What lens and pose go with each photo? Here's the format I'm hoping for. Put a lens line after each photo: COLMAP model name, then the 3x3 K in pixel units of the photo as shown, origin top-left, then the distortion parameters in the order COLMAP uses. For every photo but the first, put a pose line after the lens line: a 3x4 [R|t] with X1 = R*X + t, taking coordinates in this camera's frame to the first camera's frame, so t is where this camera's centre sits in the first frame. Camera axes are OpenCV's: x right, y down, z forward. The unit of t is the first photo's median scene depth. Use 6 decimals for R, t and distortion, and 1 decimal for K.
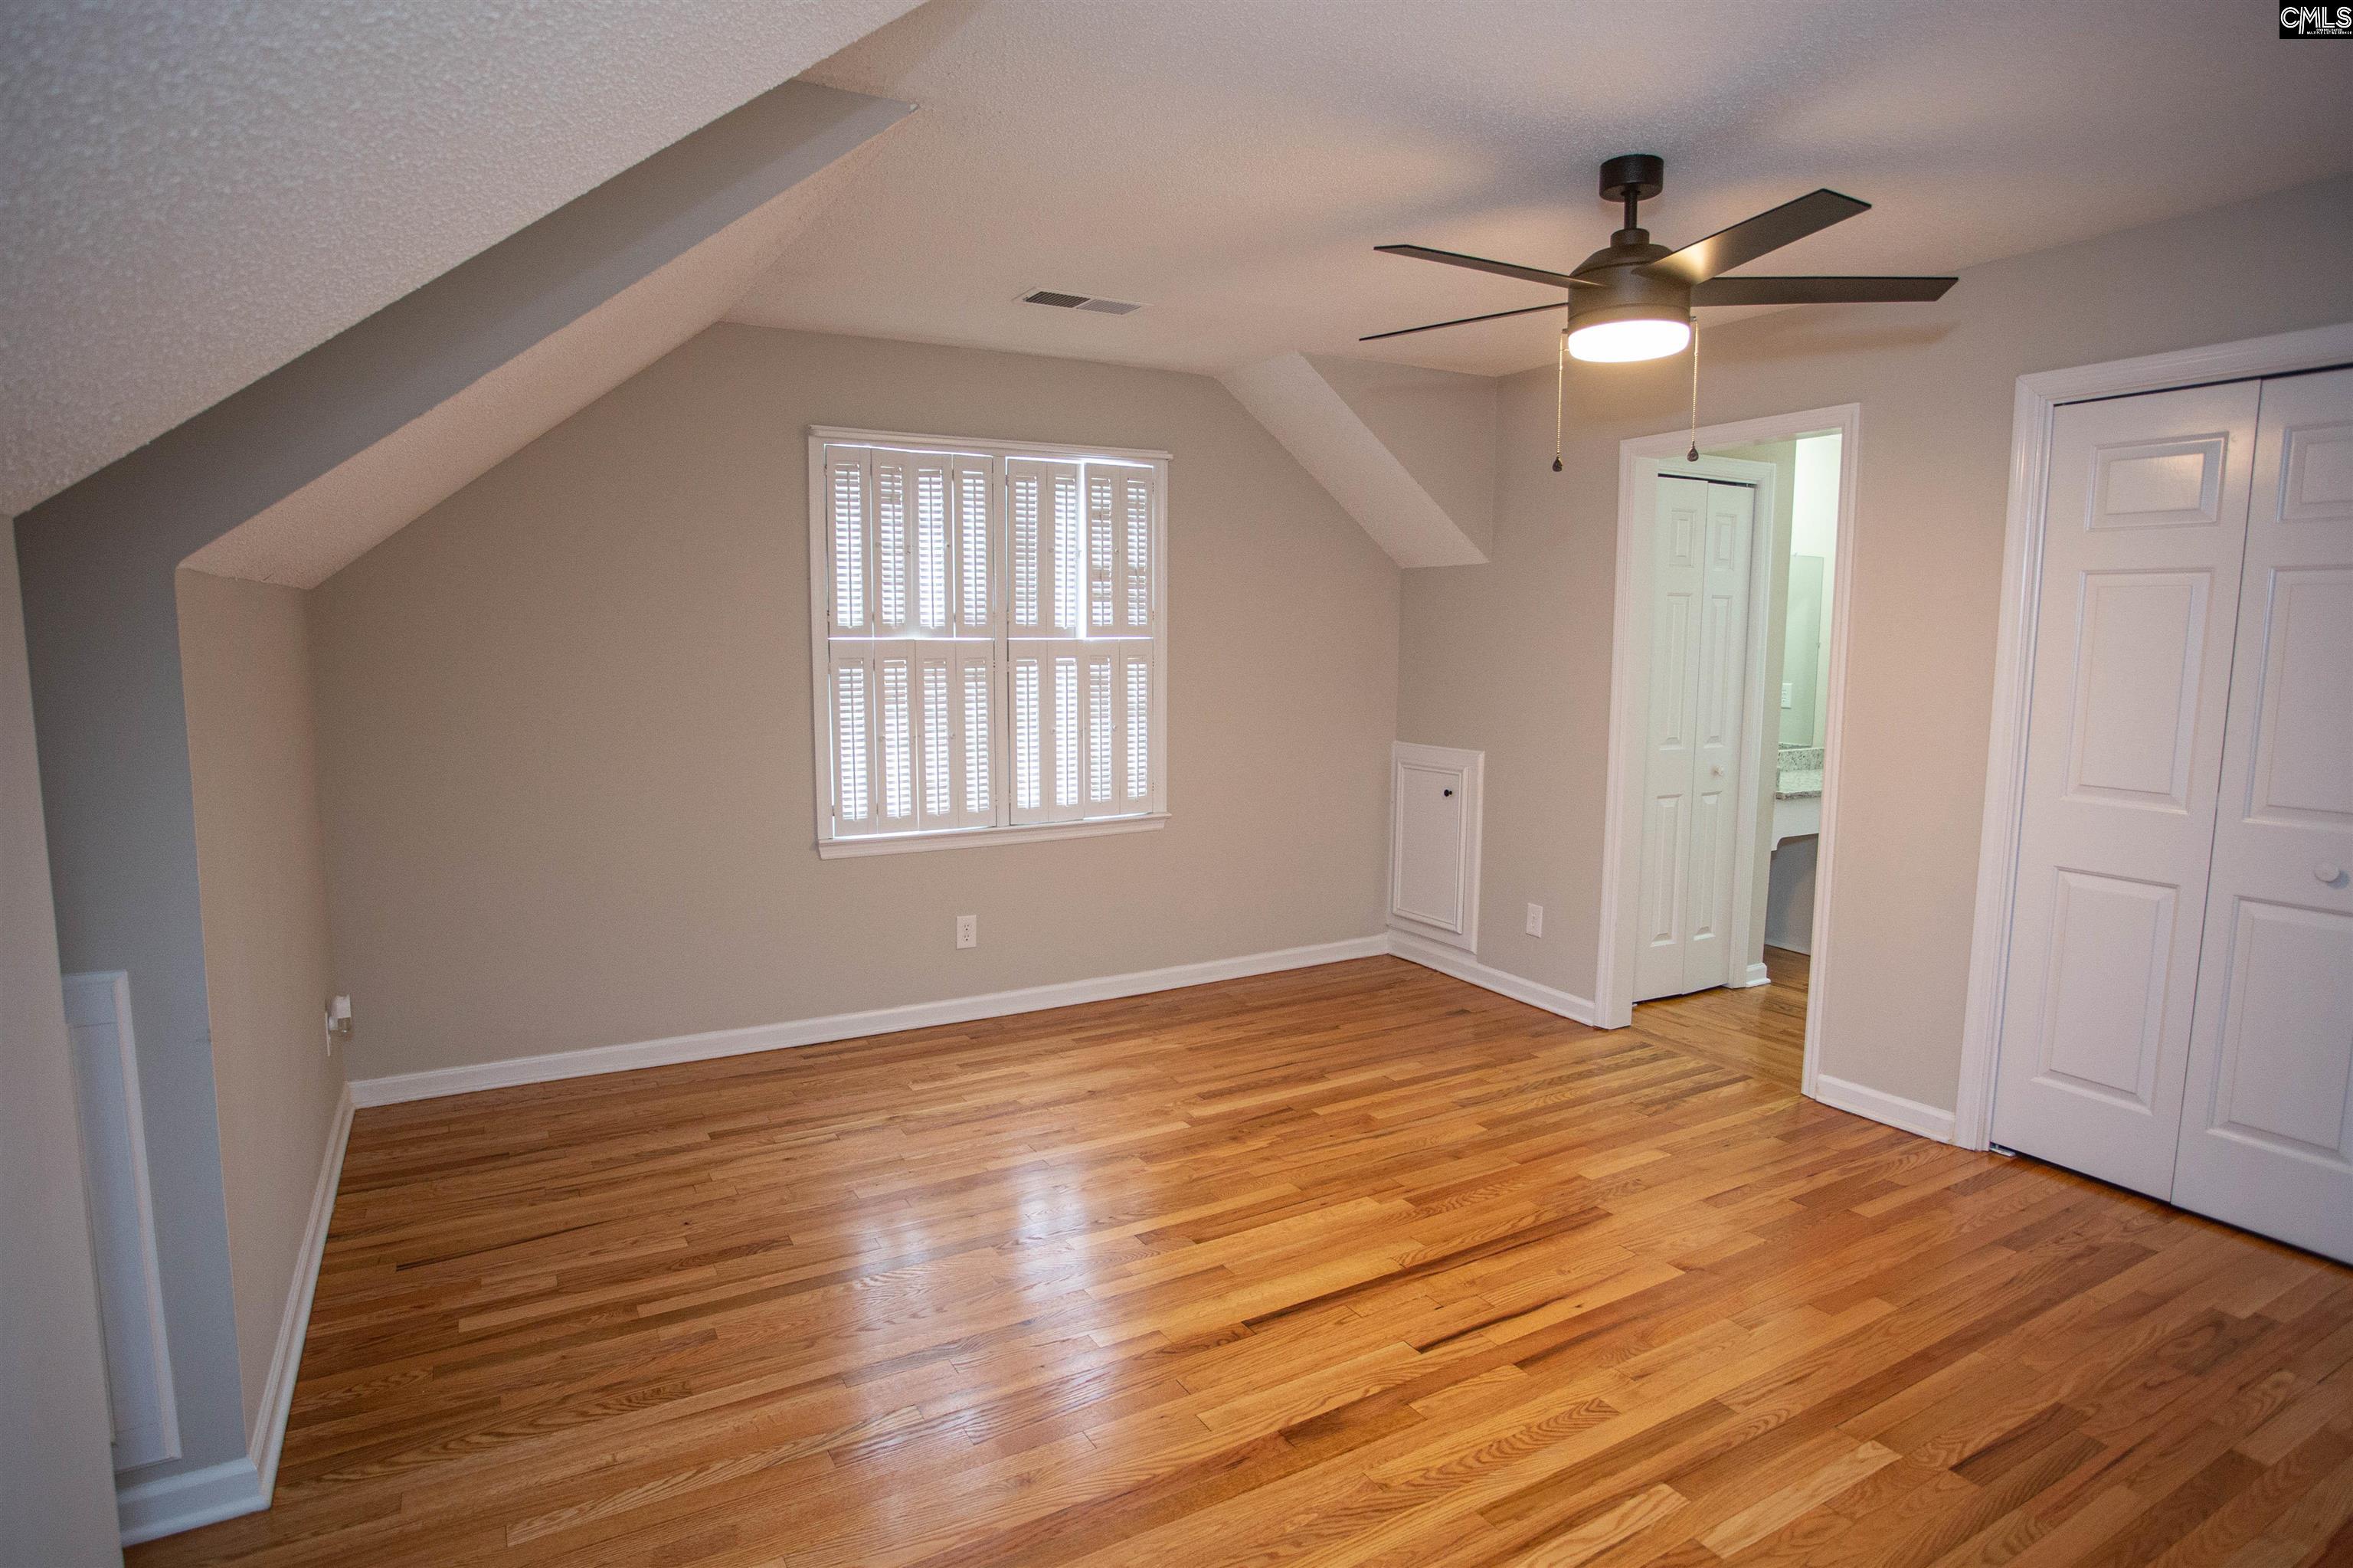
lens RADIAL K [[1247.4, 0, 1178.7], [0, 1247.4, 788.1], [0, 0, 1]] dist [-0.050435, 0.002464]
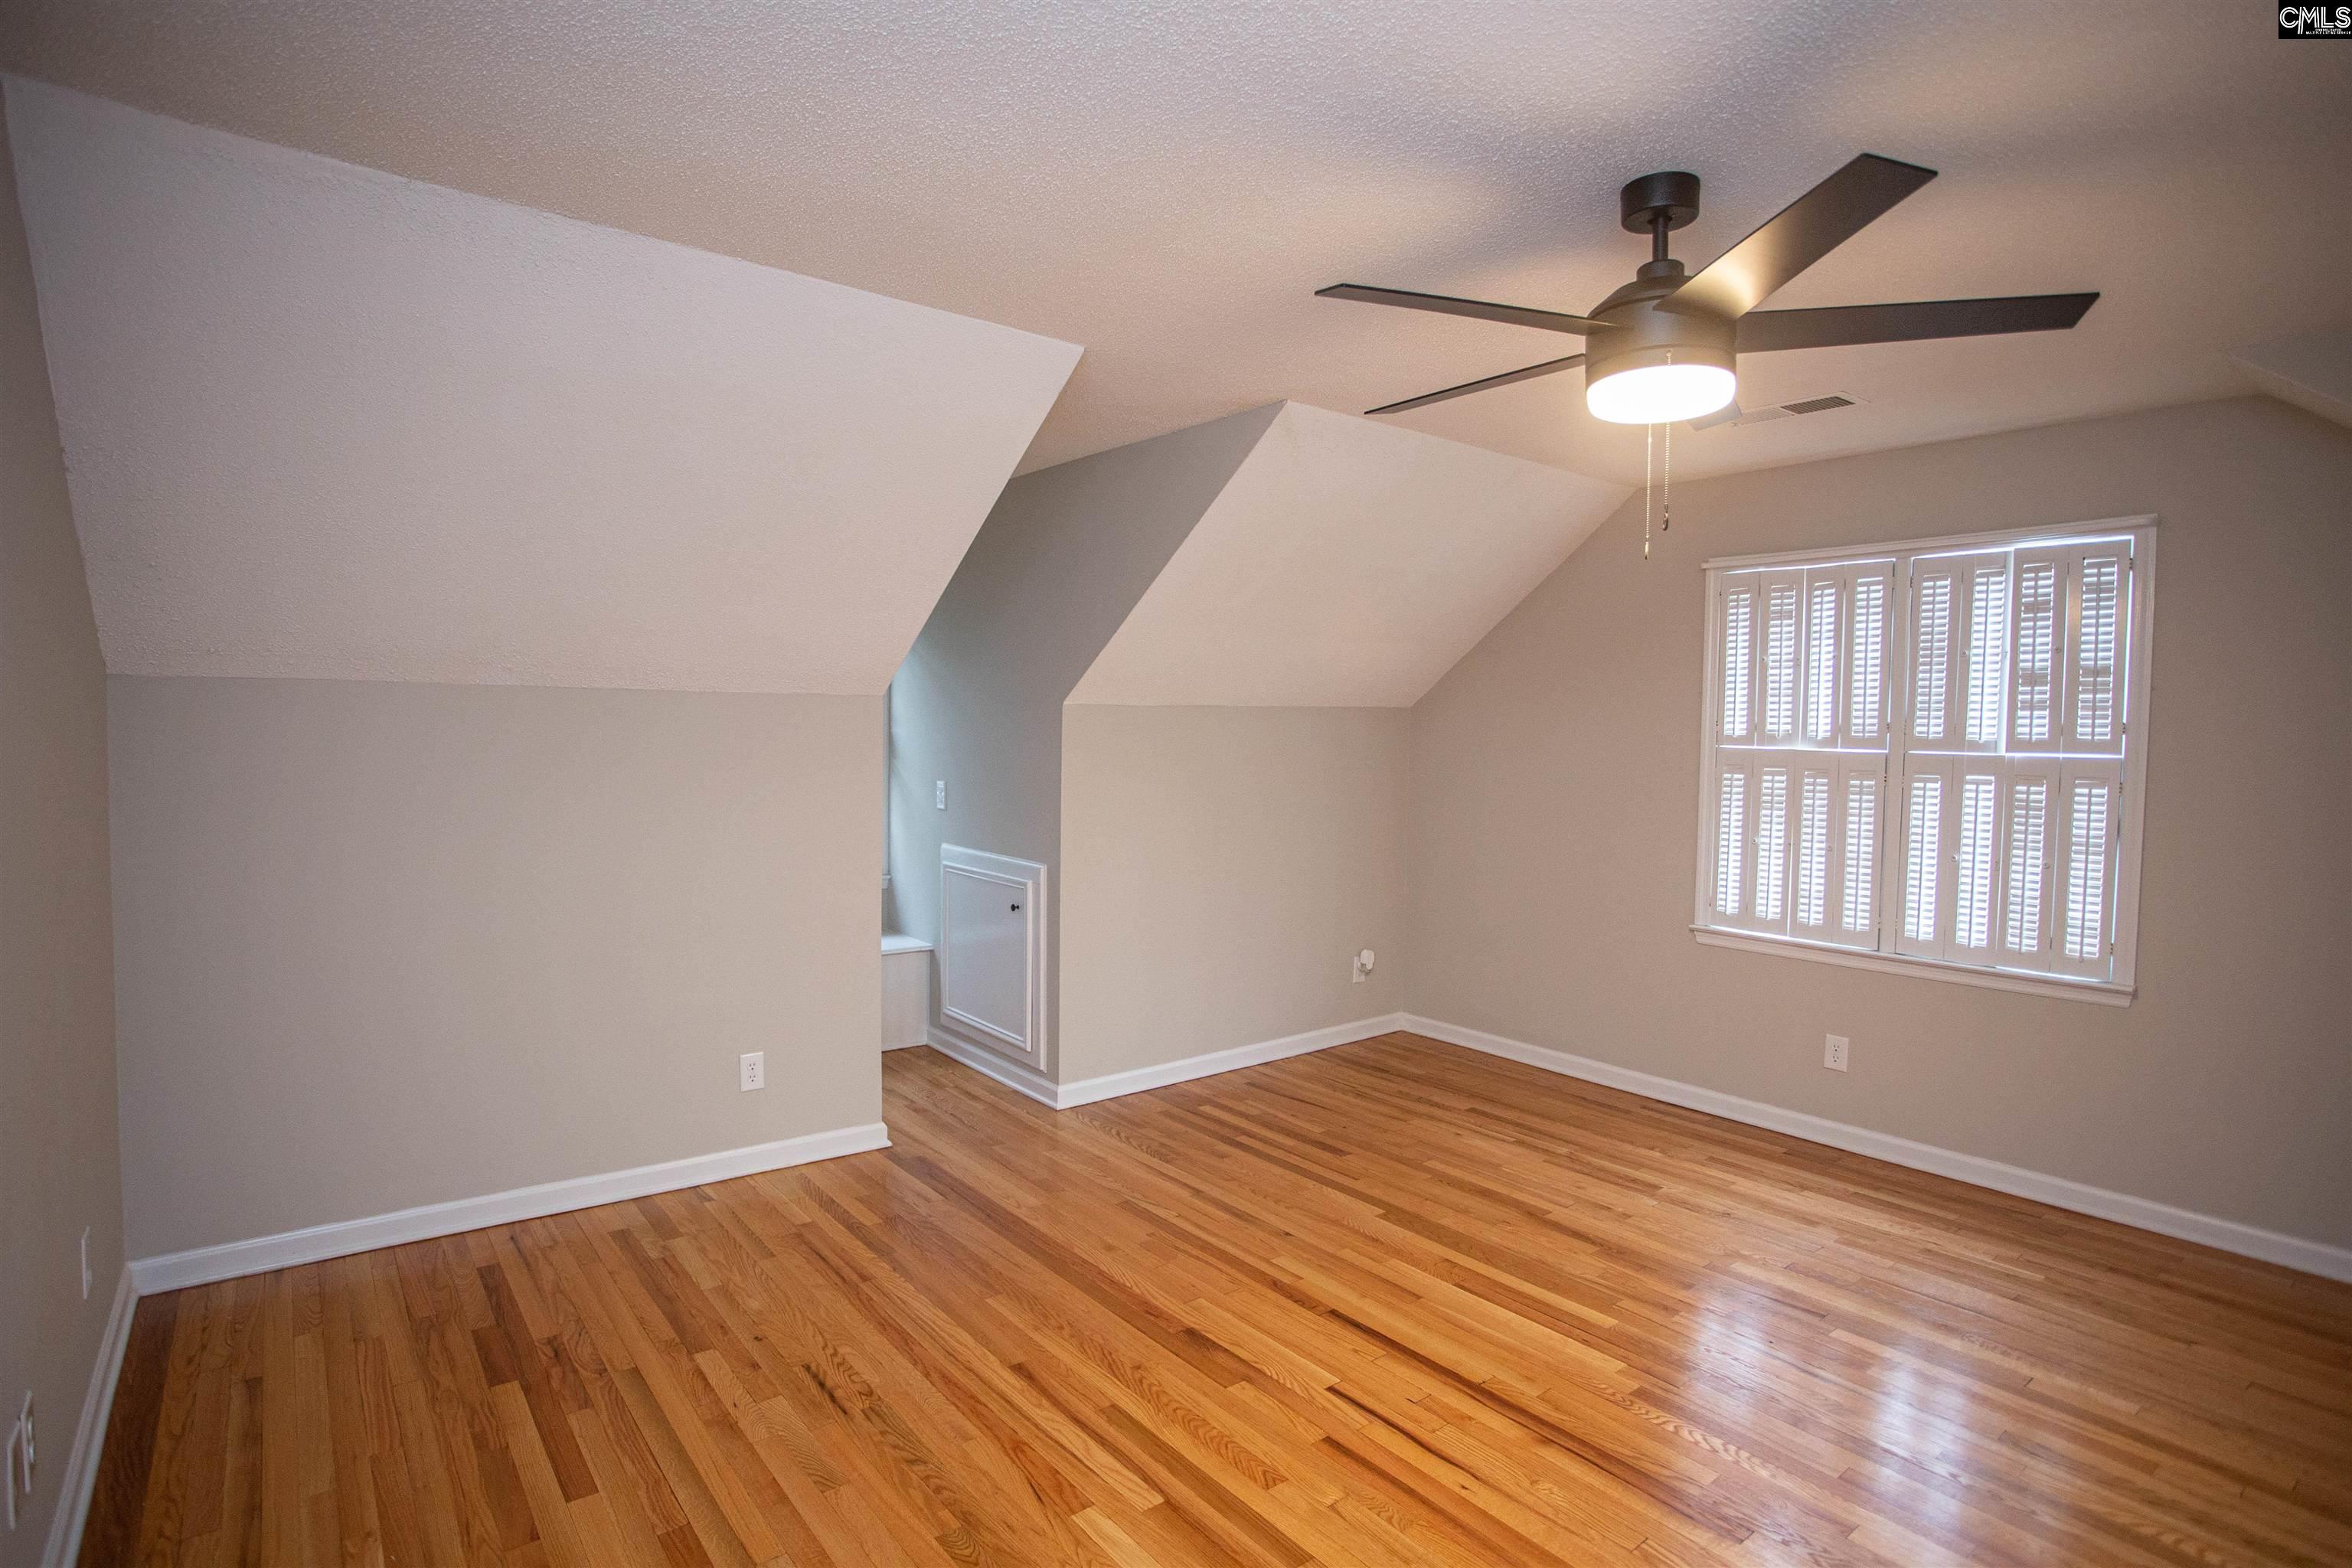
lens RADIAL K [[1187.5, 0, 1189.9], [0, 1187.5, 795.9], [0, 0, 1]] dist [-0.049320, 0.002052]
pose [[0.158983, 0.058621, -0.985539, 0.668015], [-0.131972, 0.990539, 0.037629, -0.052669], [0.978421, 0.124081, 0.165215, 0.360856]]
